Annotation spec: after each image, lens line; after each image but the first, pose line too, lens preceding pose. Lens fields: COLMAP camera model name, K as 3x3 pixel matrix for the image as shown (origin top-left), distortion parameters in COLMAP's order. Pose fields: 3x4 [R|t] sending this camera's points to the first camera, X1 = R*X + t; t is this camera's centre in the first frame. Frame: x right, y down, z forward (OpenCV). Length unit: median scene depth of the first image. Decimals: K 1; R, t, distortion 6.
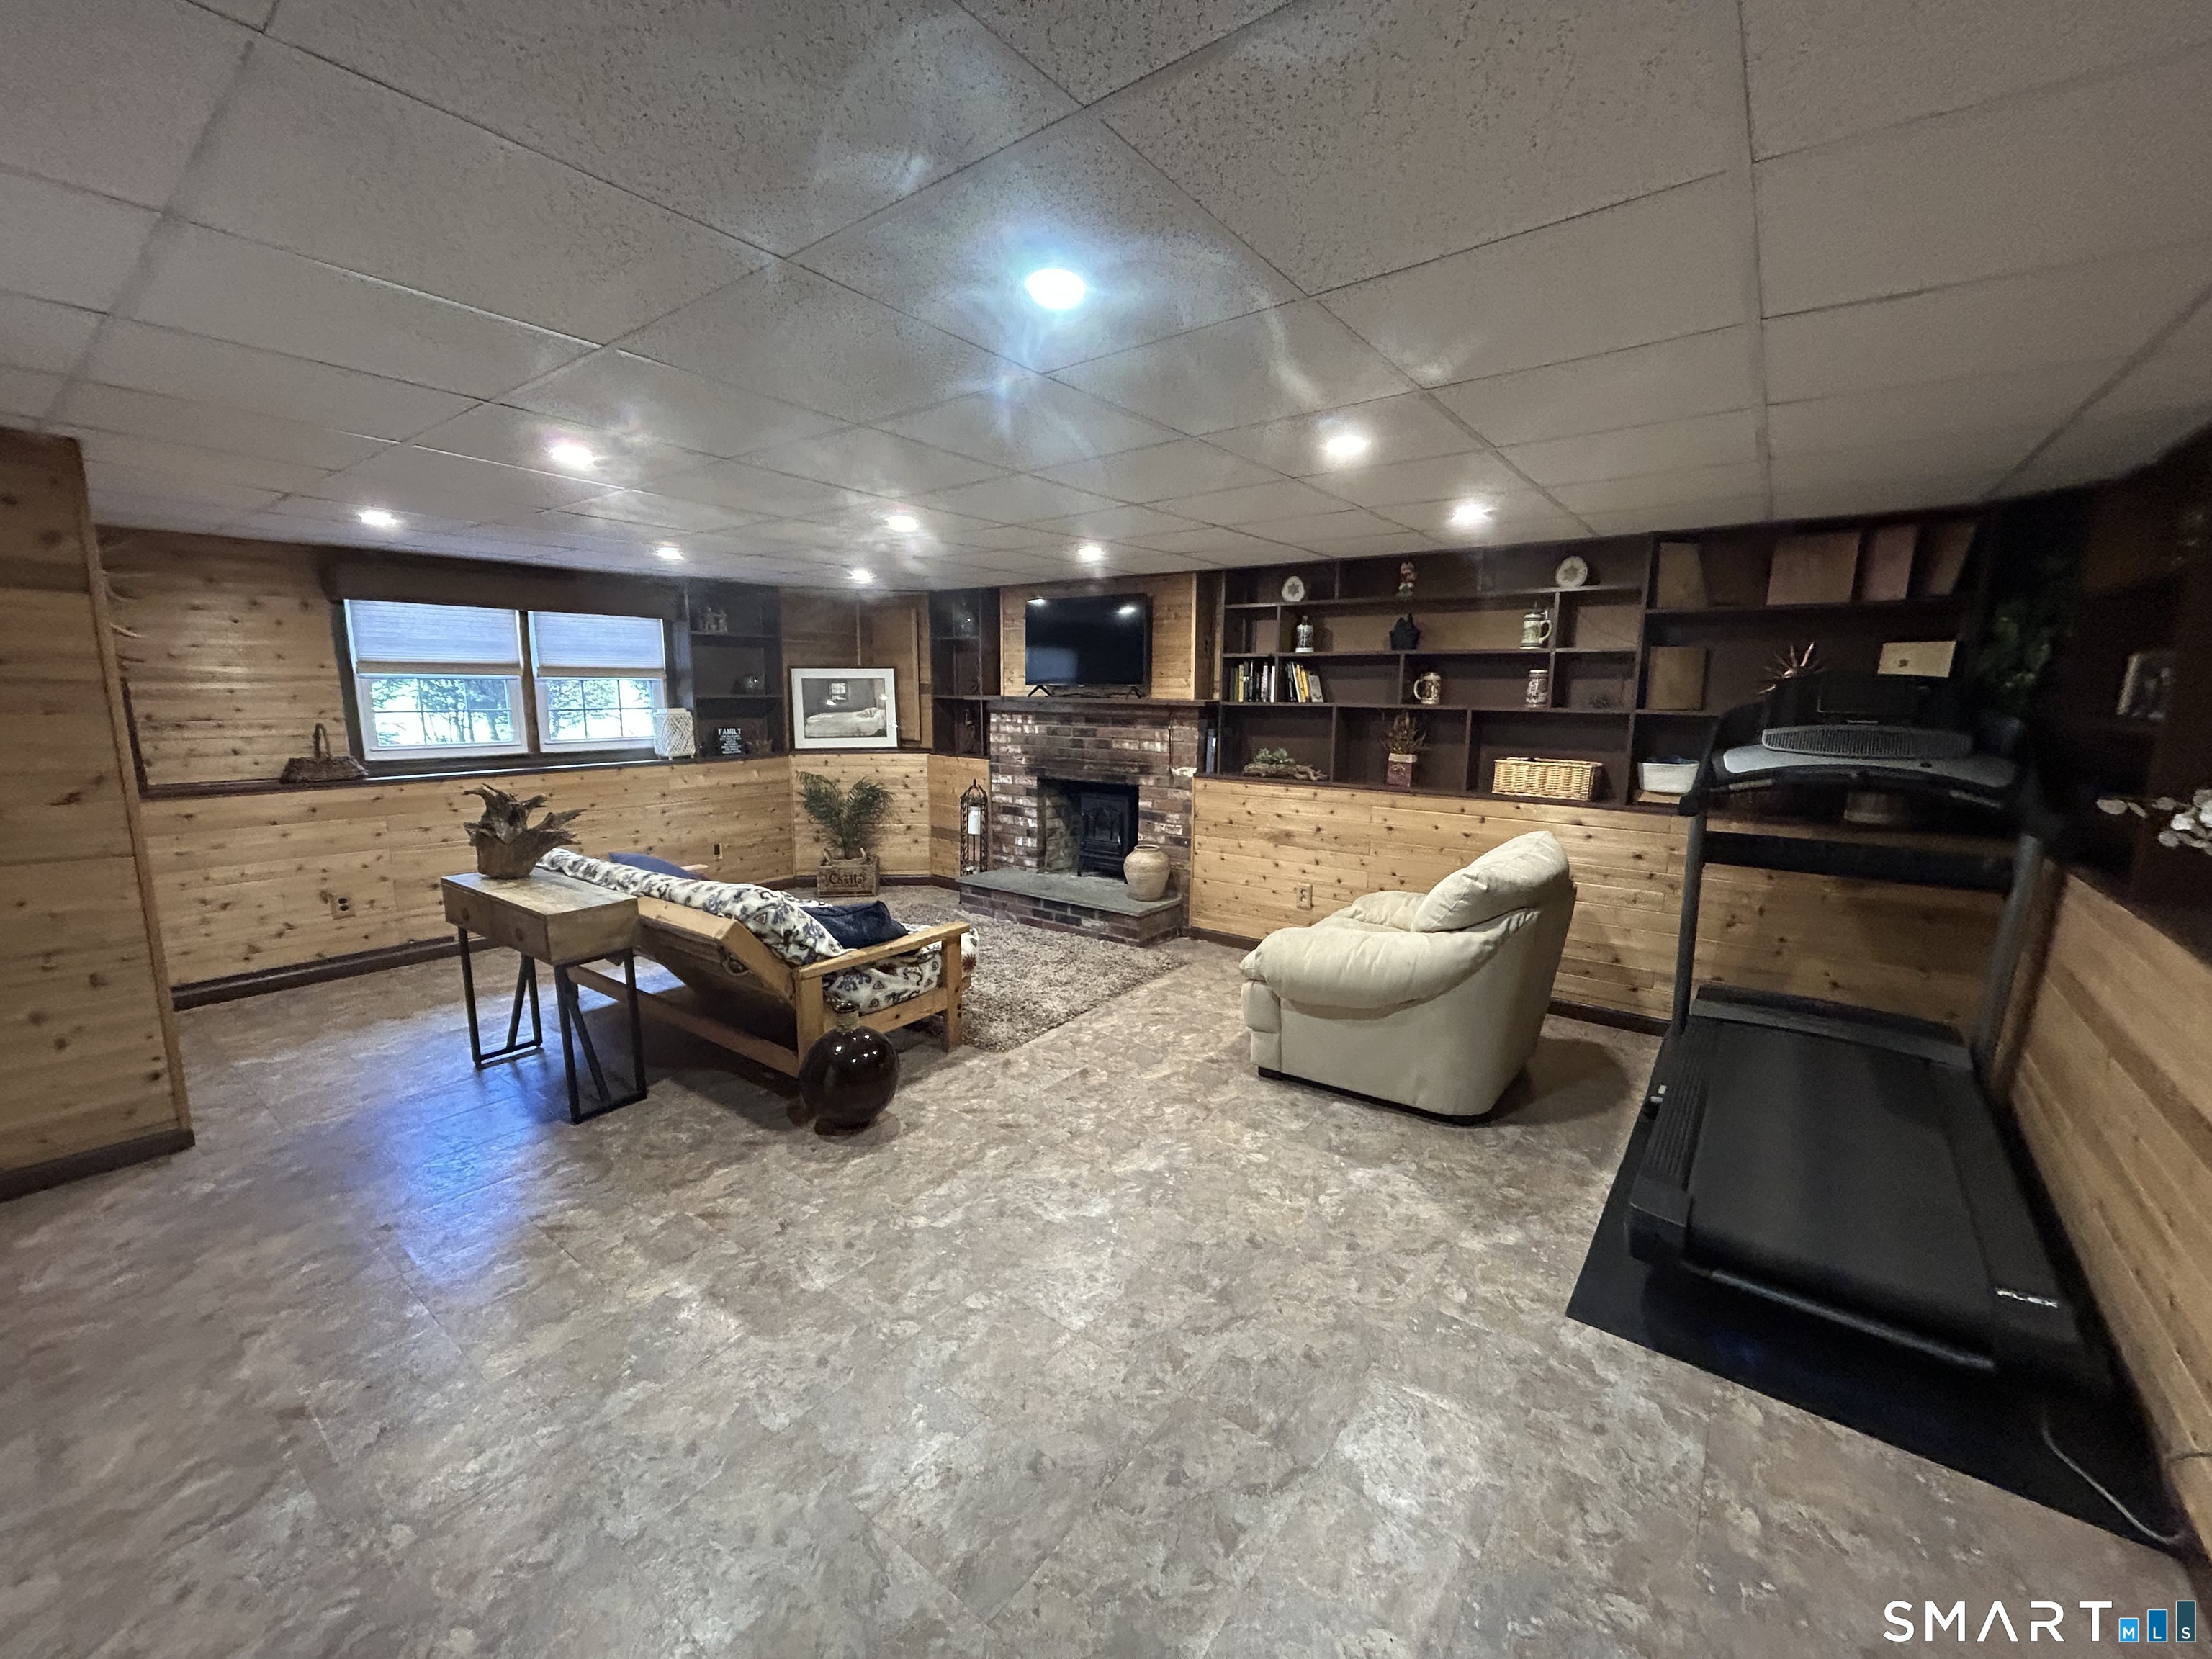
lens RADIAL K [[895.3, 0, 1109.1], [0, 895.3, 838.6], [0, 0, 1]] dist [0.000262, 0.001461]
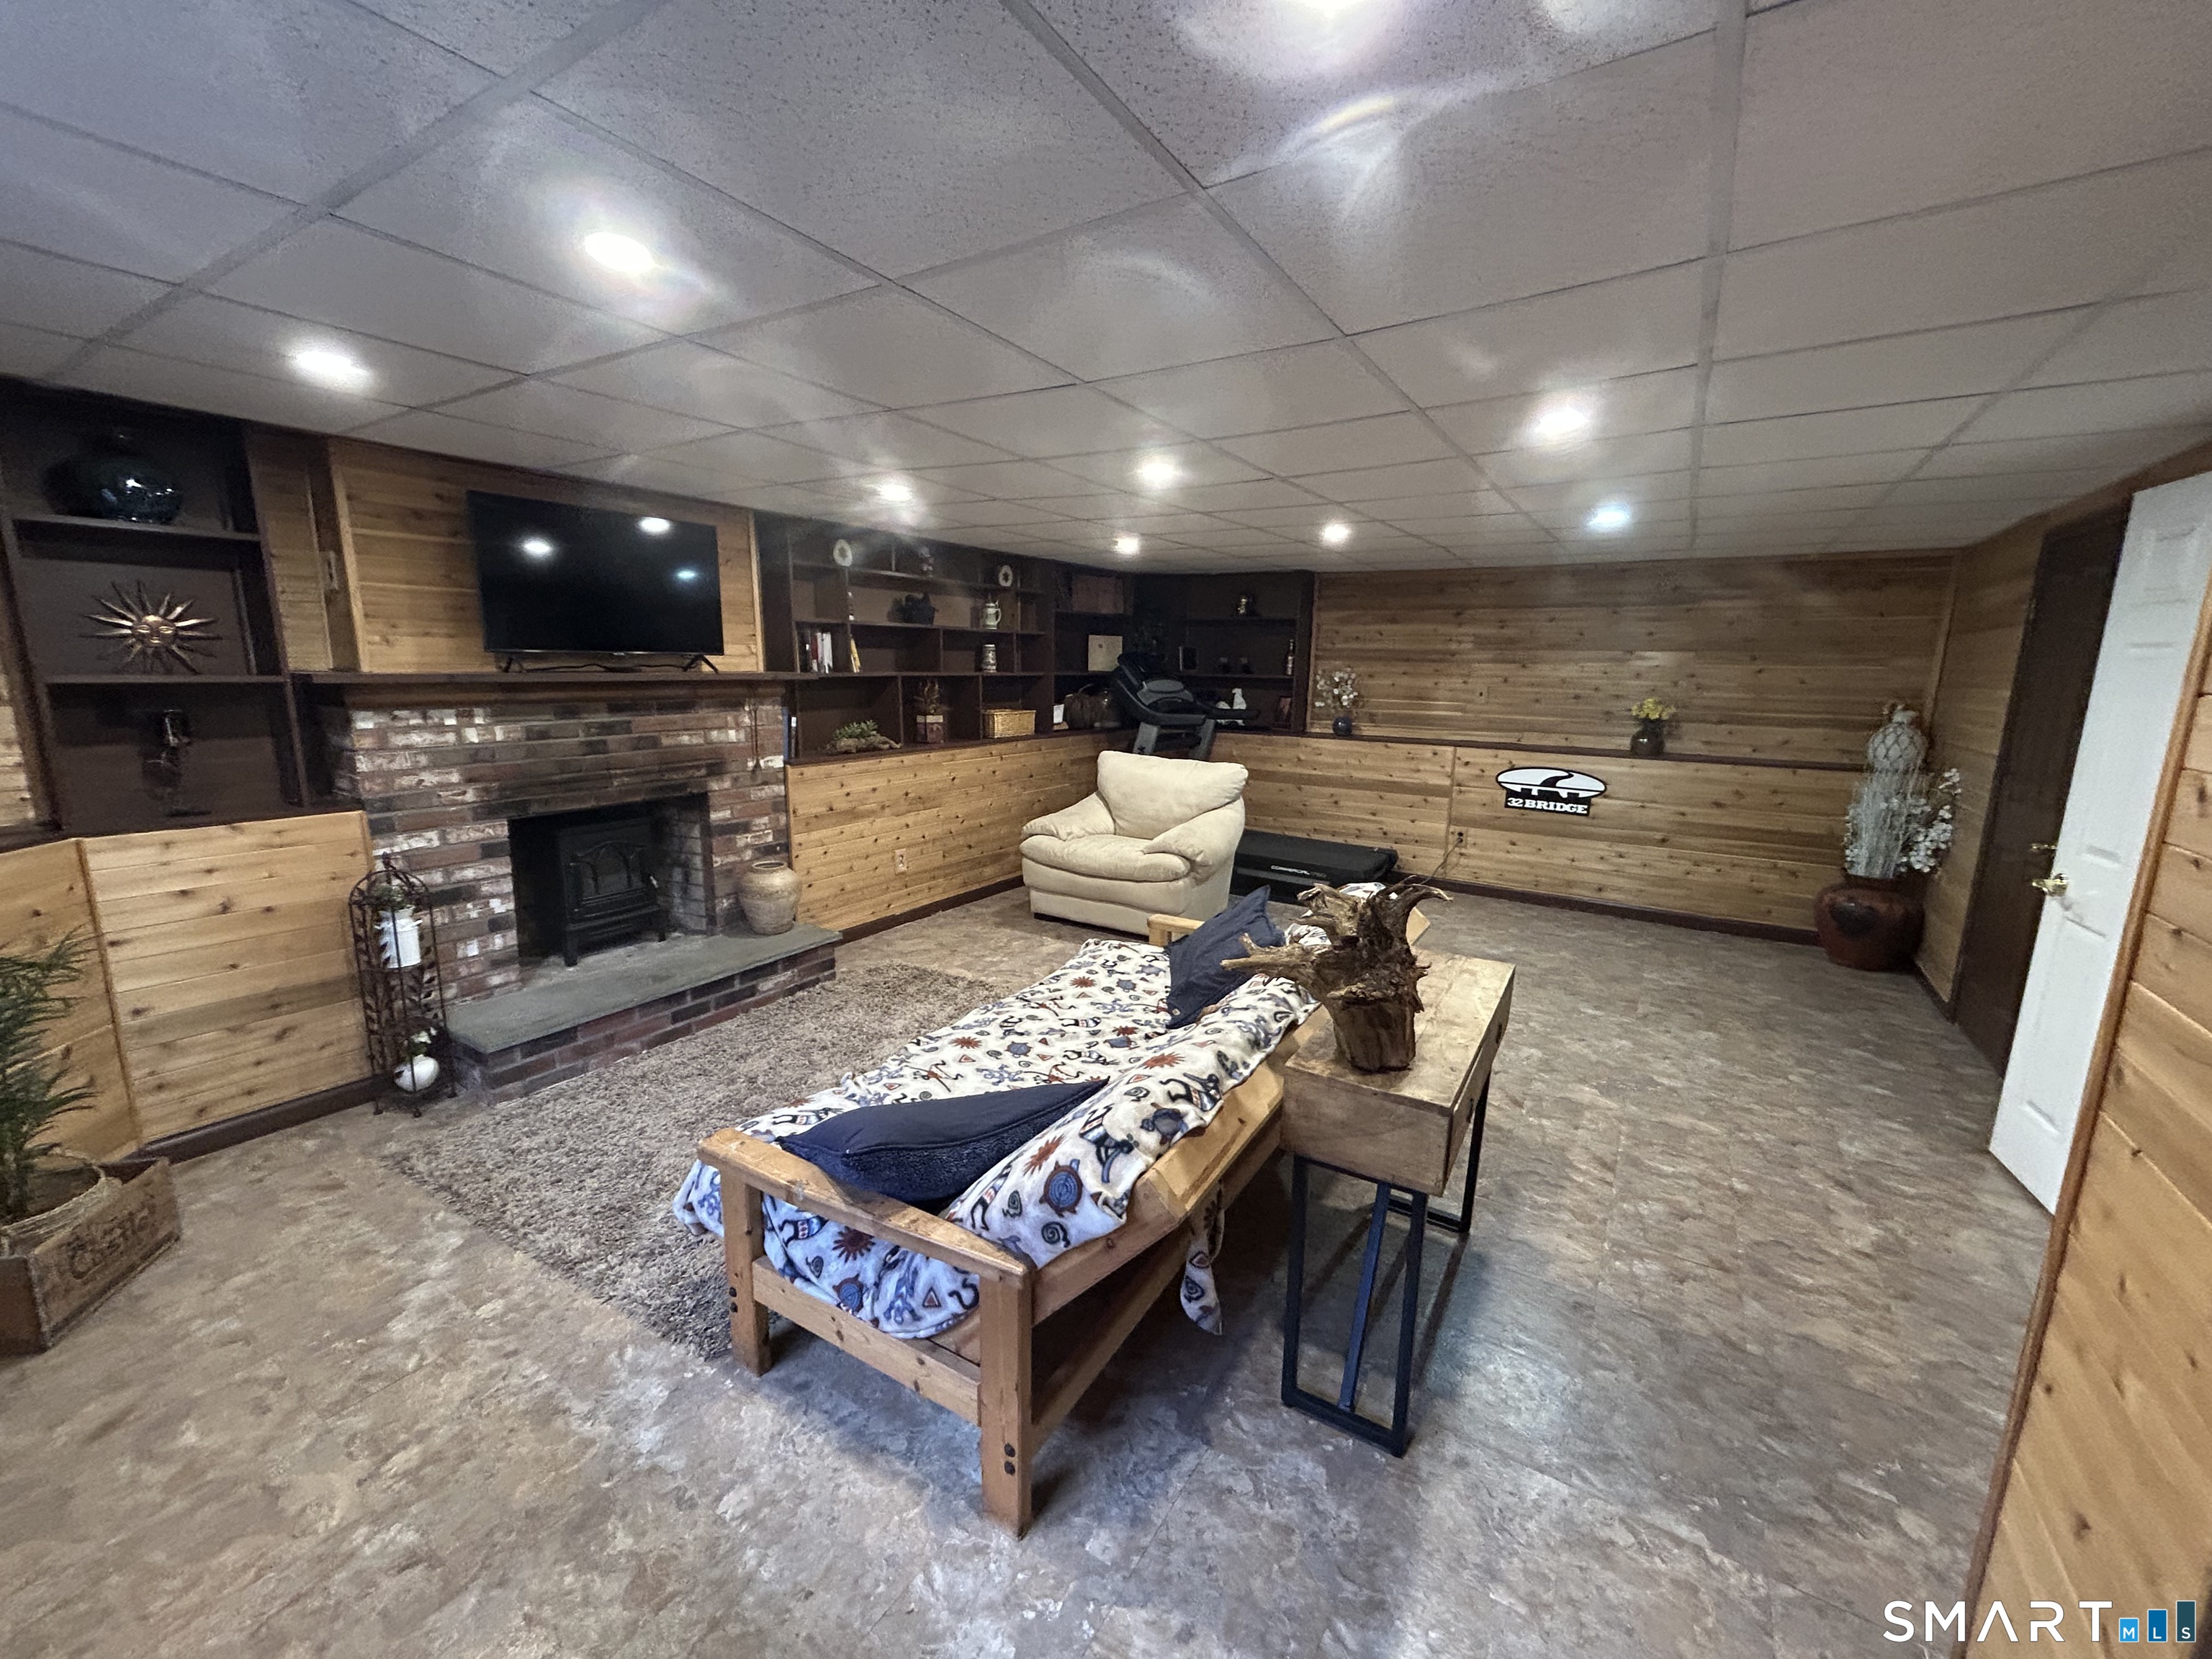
lens RADIAL K [[895.3, 0, 1107.8], [0, 895.3, 827.9], [0, 0, 1]] dist [0.000262, 0.001461]
pose [[-0.088806, -0.192821, 0.977207, -0.715456], [0.150785, 0.967174, 0.204544, -0.132033], [-0.984570, 0.165513, -0.056817, 0.732247]]
